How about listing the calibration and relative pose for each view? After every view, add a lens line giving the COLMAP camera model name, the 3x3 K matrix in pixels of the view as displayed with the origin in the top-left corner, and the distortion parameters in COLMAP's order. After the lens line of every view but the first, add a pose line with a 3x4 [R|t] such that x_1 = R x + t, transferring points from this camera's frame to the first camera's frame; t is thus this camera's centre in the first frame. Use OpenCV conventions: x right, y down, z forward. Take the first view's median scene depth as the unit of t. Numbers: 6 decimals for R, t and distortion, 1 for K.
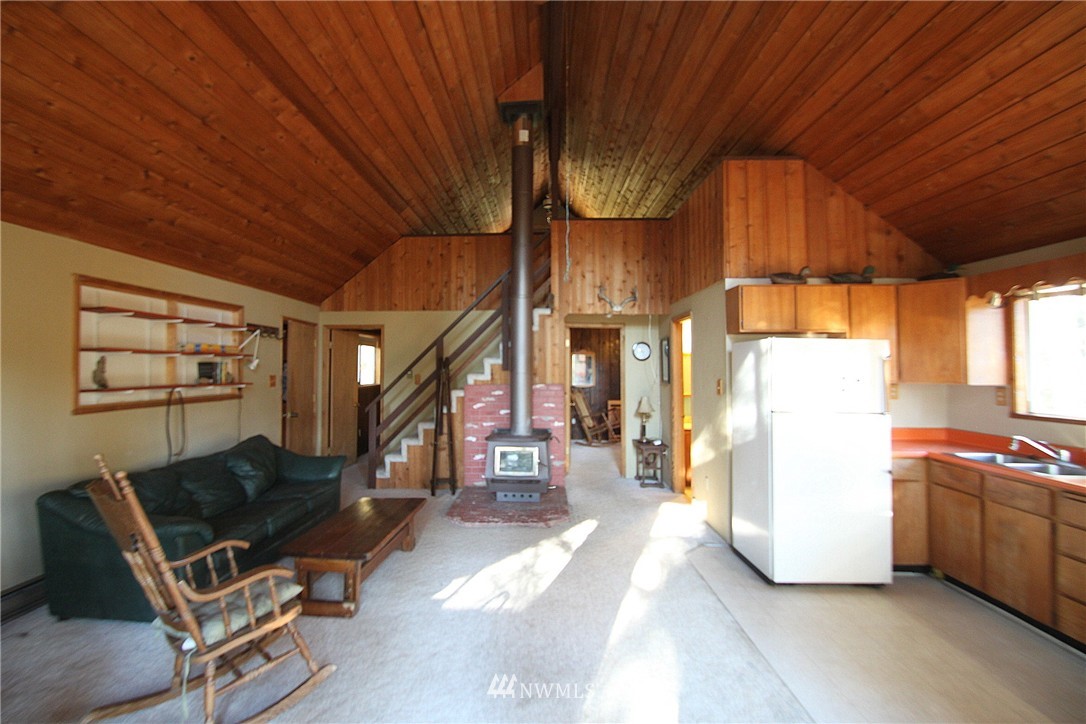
lens RADIAL K [[555.3, 0, 543.0], [0, 555.3, 362.0], [0, 0, 1]] dist [-0.001281, -0.000058]
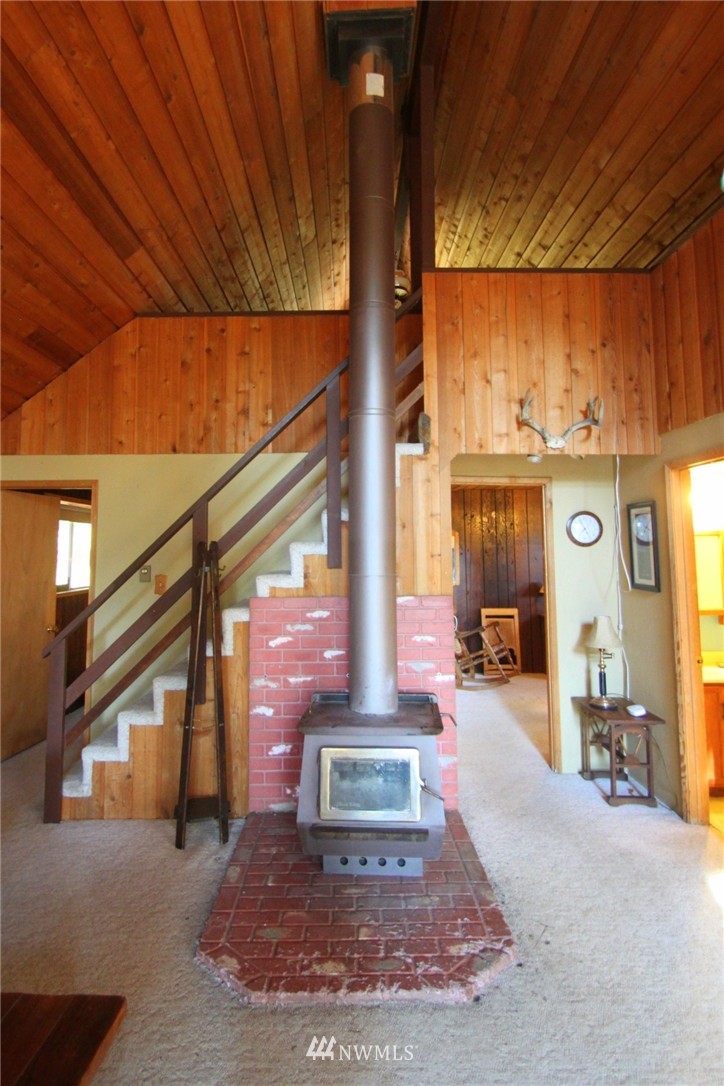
lens RADIAL K [[620.3, 0, 358.7], [0, 620.3, 505.5], [0, 0, 1]] dist [0.003614, 0.000298]
pose [[0.999485, -0.003434, 0.031891, -0.062759], [0.005417, 0.998043, -0.062296, -0.005601], [-0.031615, 0.062437, 0.997548, 0.444741]]
